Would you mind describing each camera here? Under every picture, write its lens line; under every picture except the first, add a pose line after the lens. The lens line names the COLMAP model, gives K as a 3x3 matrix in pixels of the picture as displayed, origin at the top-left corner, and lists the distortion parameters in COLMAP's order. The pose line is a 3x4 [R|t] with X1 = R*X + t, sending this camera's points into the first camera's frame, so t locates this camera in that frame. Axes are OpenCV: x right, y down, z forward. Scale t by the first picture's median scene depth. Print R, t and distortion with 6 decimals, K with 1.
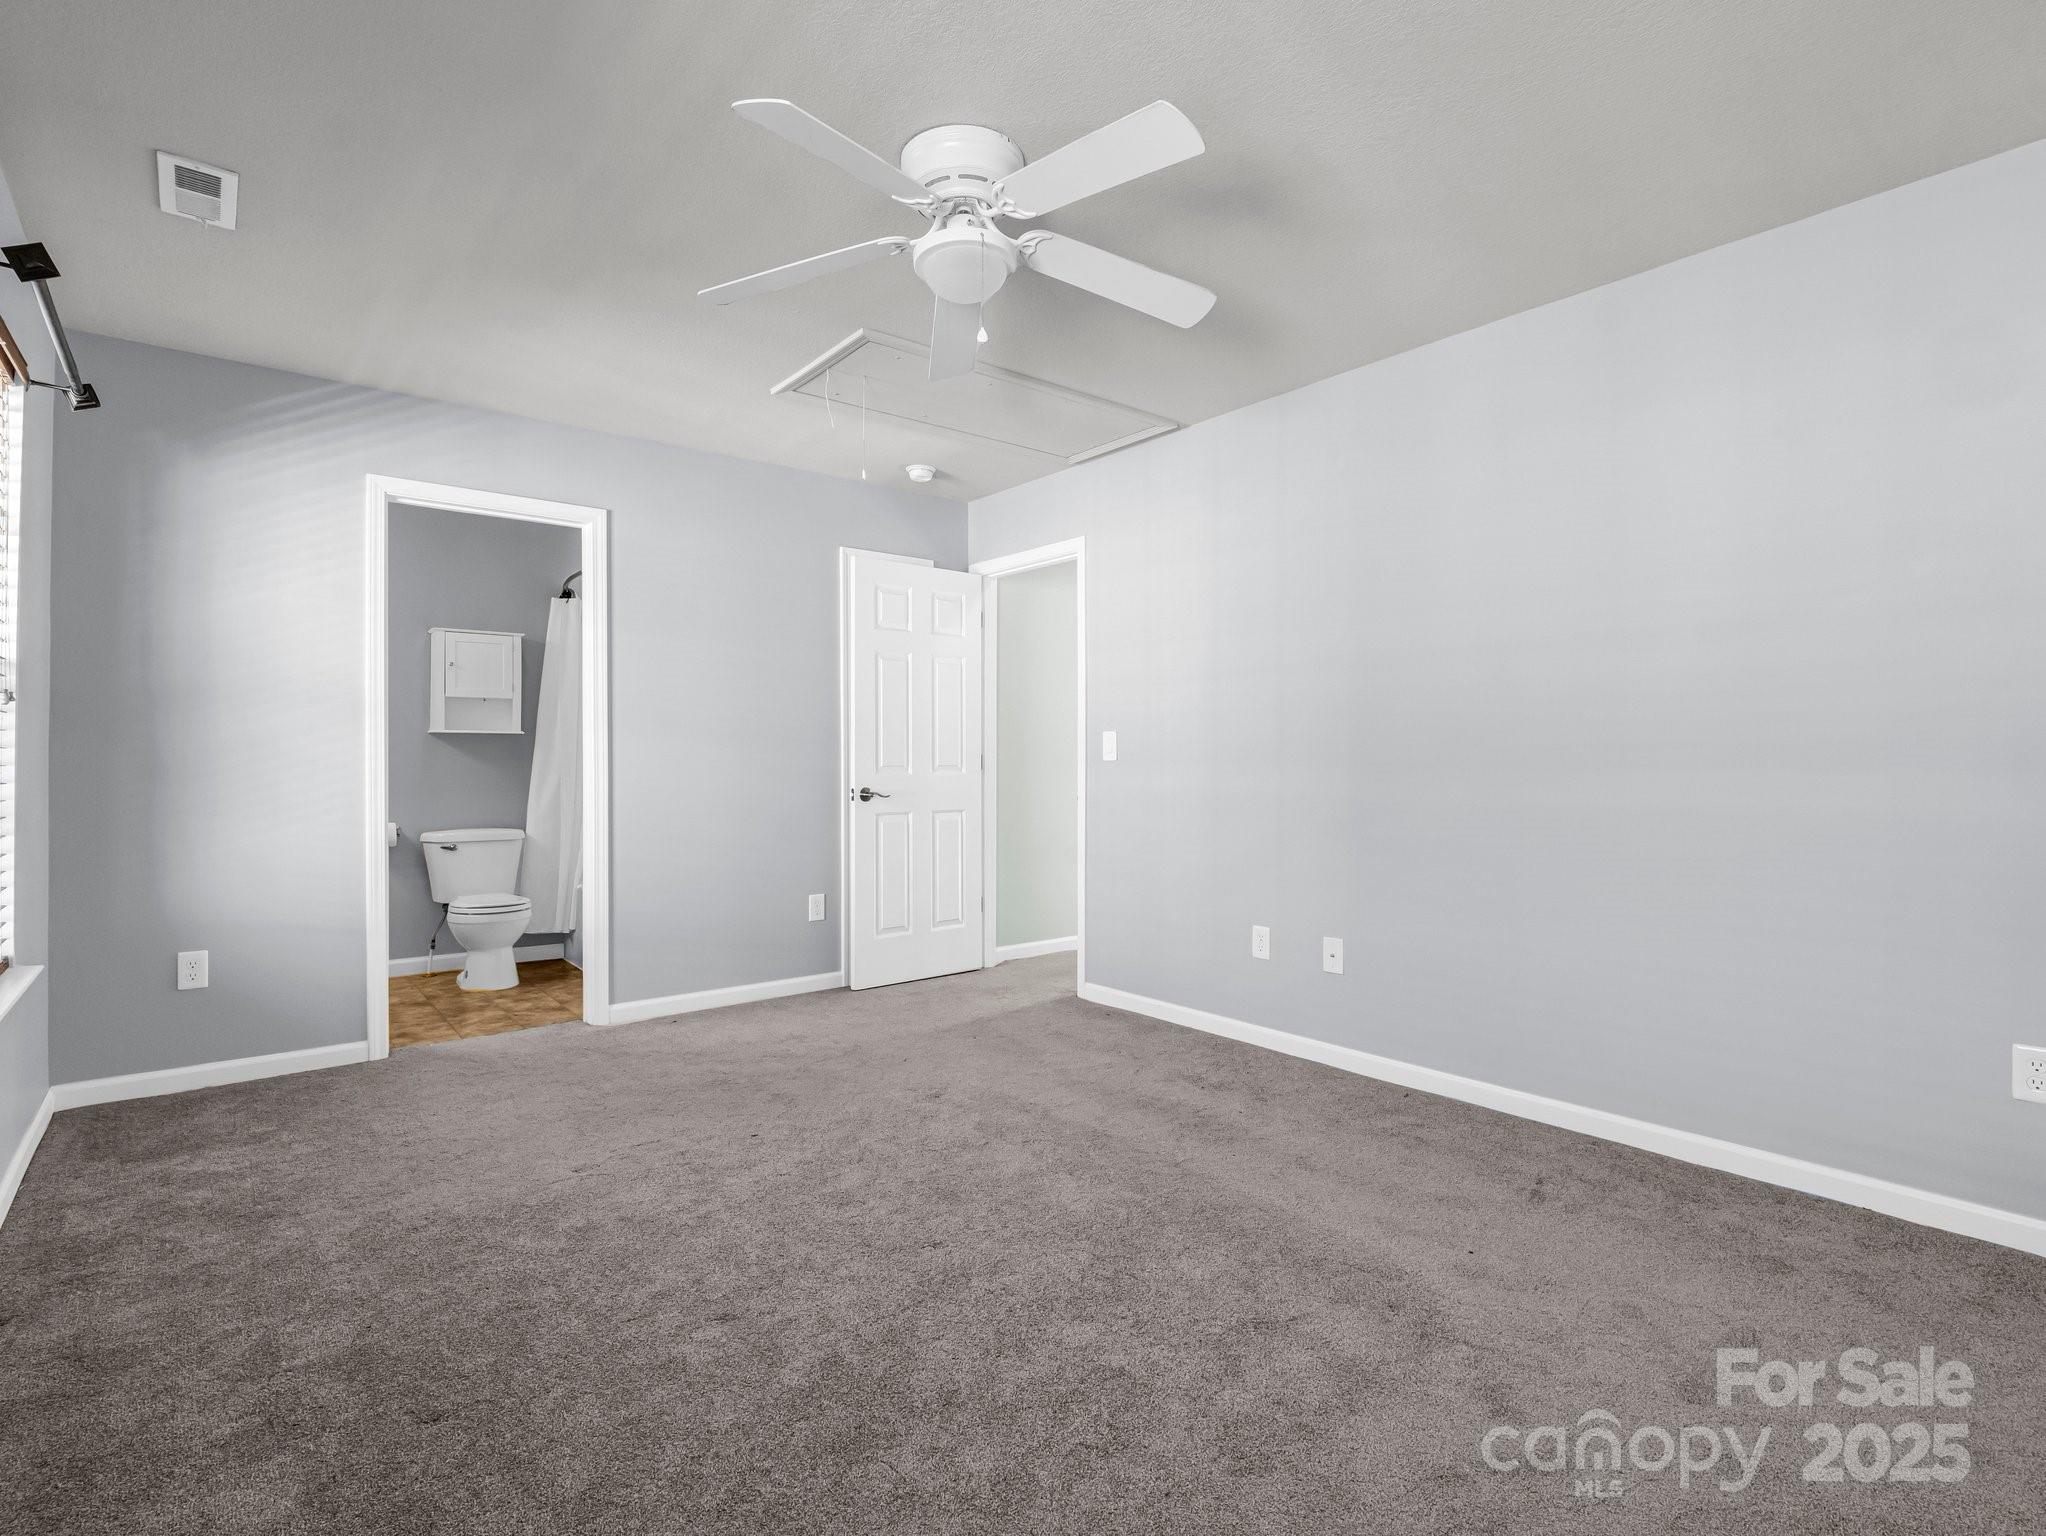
lens RADIAL K [[1004.5, 0, 1006.7], [0, 1004.5, 762.8], [0, 0, 1]] dist [-0.016473, -0.002453]
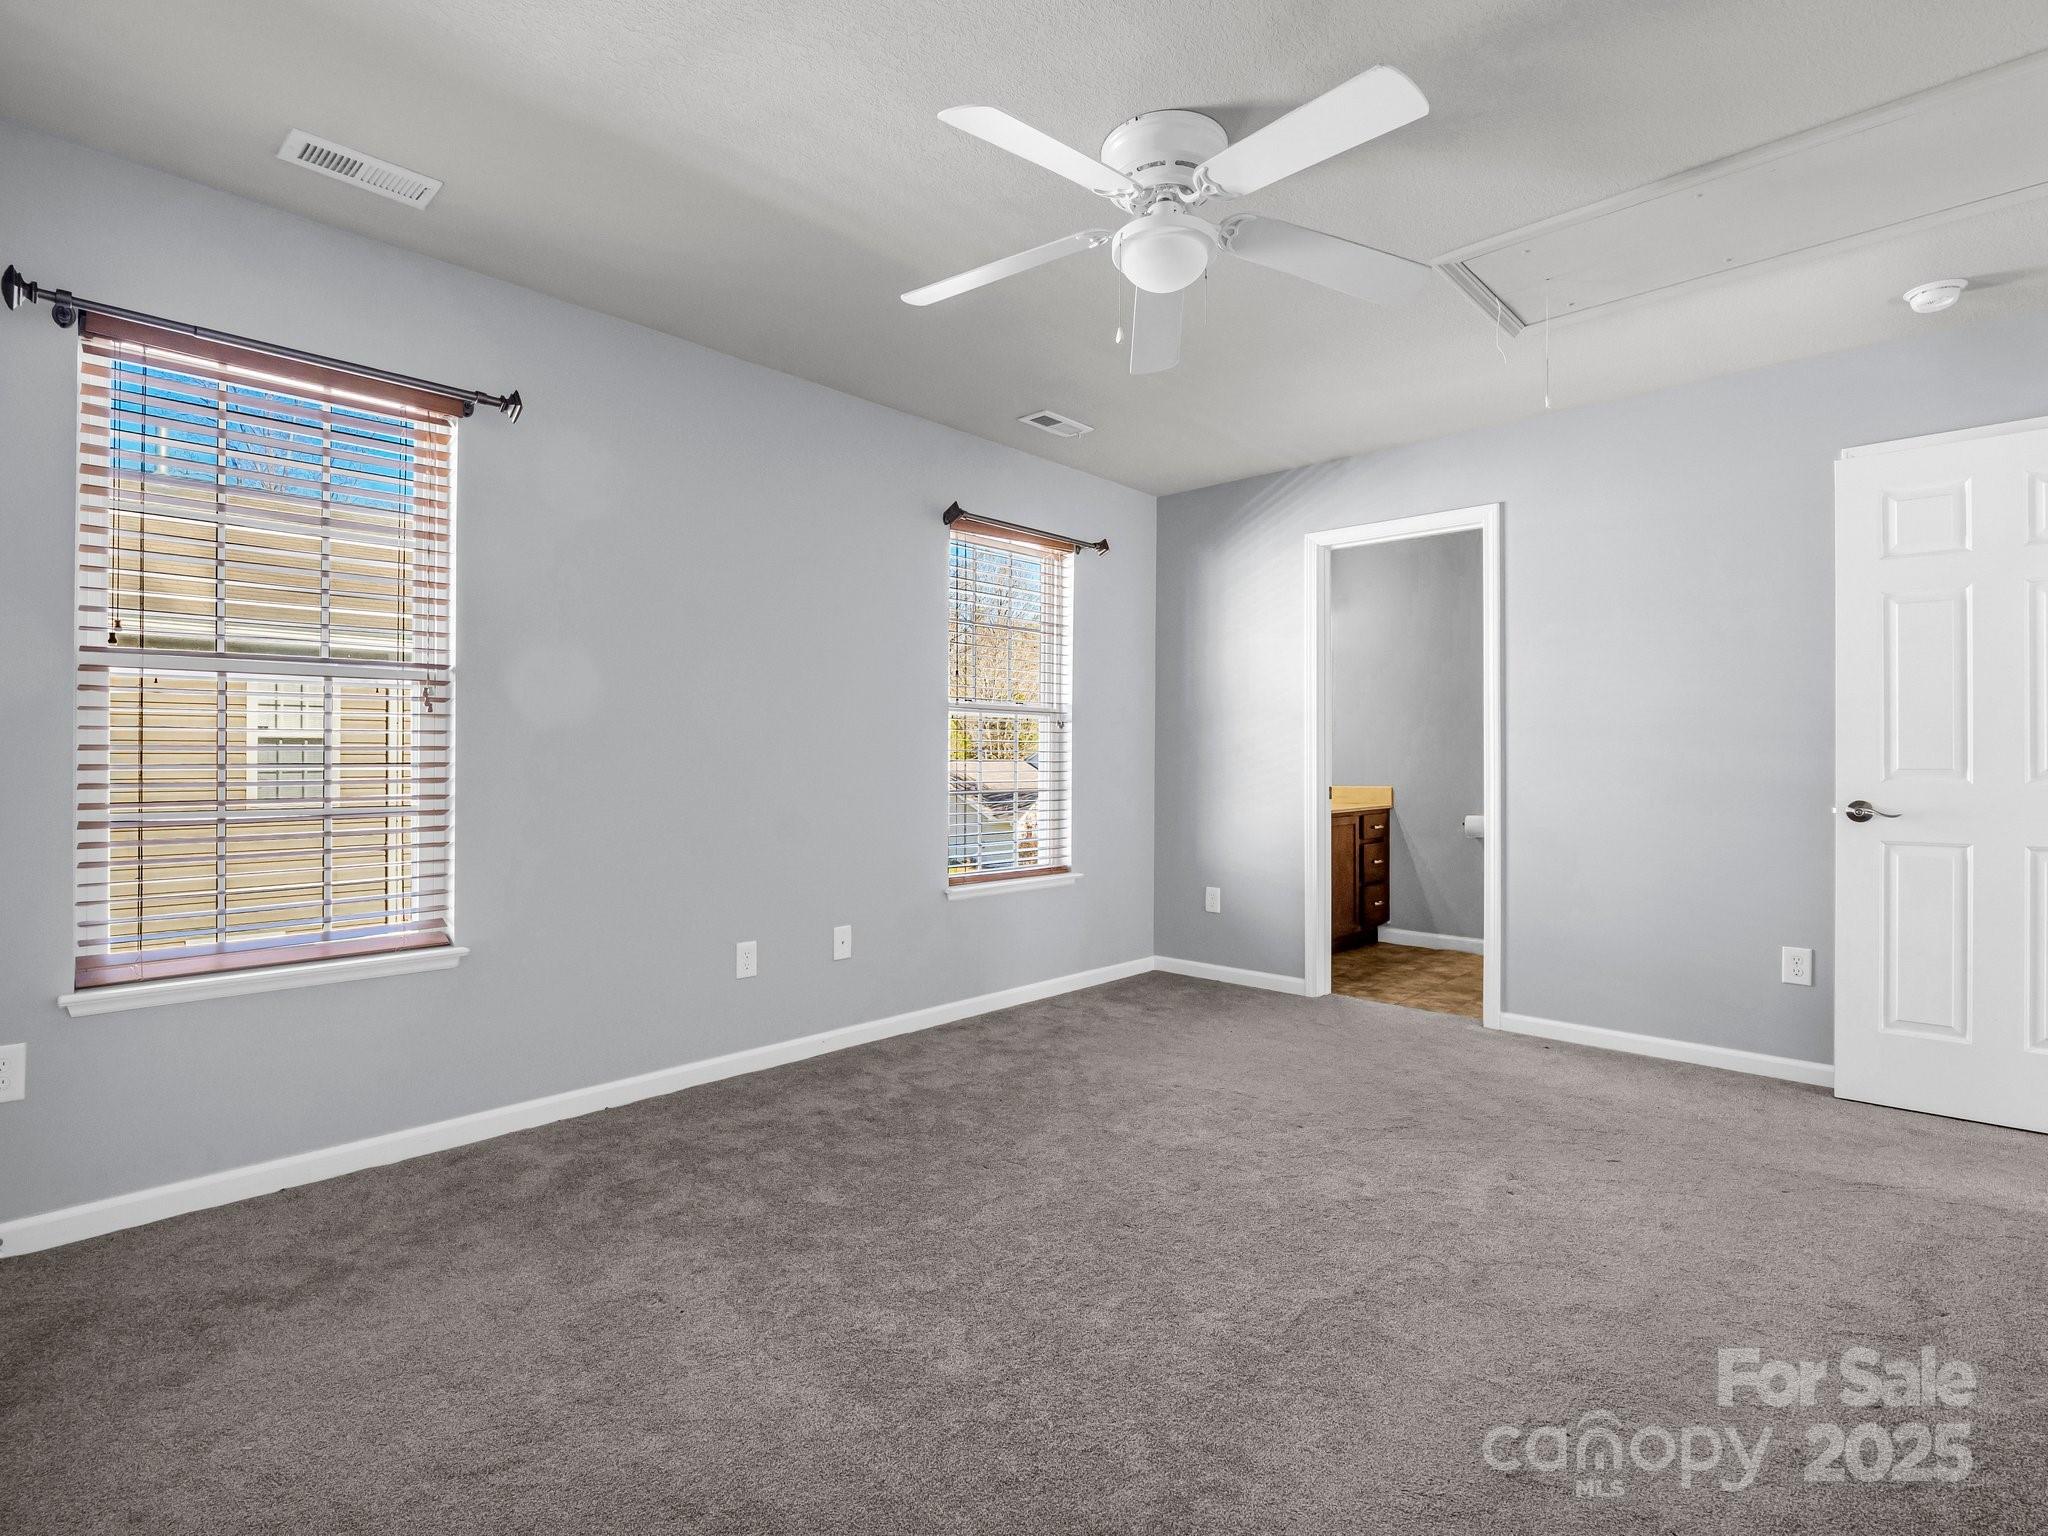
lens RADIAL K [[1005.4, 0, 1007.3], [0, 1005.4, 761.0], [0, 0, 1]] dist [-0.016473, -0.002453]
pose [[0.120630, 0.001891, -0.992696, 0.549657], [-0.004947, 0.999987, 0.001304, 0.000222], [0.992685, 0.004753, 0.120638, 0.438979]]
